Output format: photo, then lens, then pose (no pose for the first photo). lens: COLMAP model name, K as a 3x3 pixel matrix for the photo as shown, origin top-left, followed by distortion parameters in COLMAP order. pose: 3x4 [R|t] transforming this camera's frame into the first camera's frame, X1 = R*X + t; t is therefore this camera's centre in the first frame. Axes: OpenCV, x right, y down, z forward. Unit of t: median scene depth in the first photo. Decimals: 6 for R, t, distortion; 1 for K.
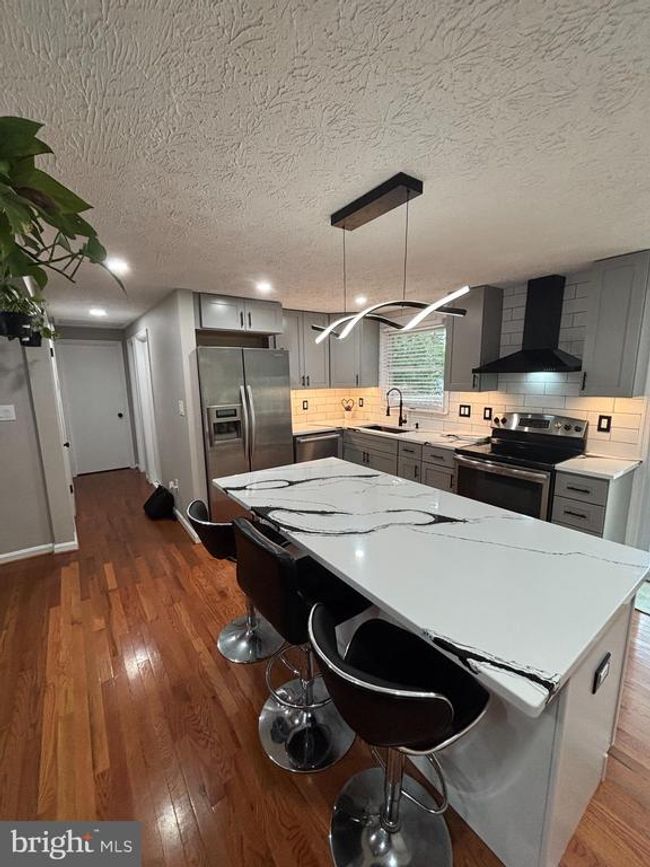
lens RADIAL K [[350.8, 0, 324.8], [0, 350.8, 434.2], [0, 0, 1]] dist [0.000622, -0.000416]
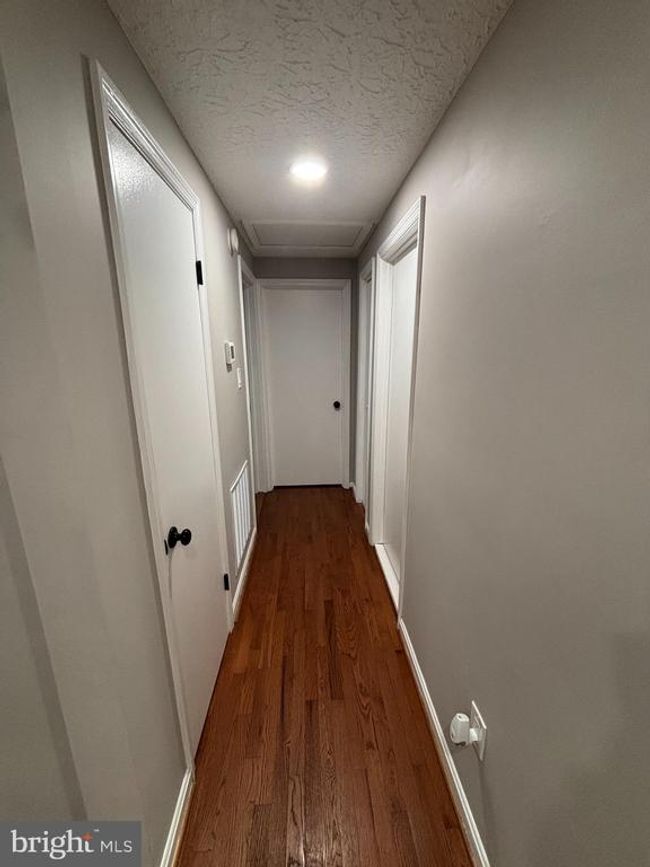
lens RADIAL K [[350.8, 0, 325.8], [0, 350.8, 430.4], [0, 0, 1]] dist [0.000622, -0.000416]
pose [[0.841978, 0.142533, -0.520344, -0.230130], [-0.101969, 0.989130, 0.105945, -0.061055], [0.529788, -0.036144, 0.847359, 0.394008]]
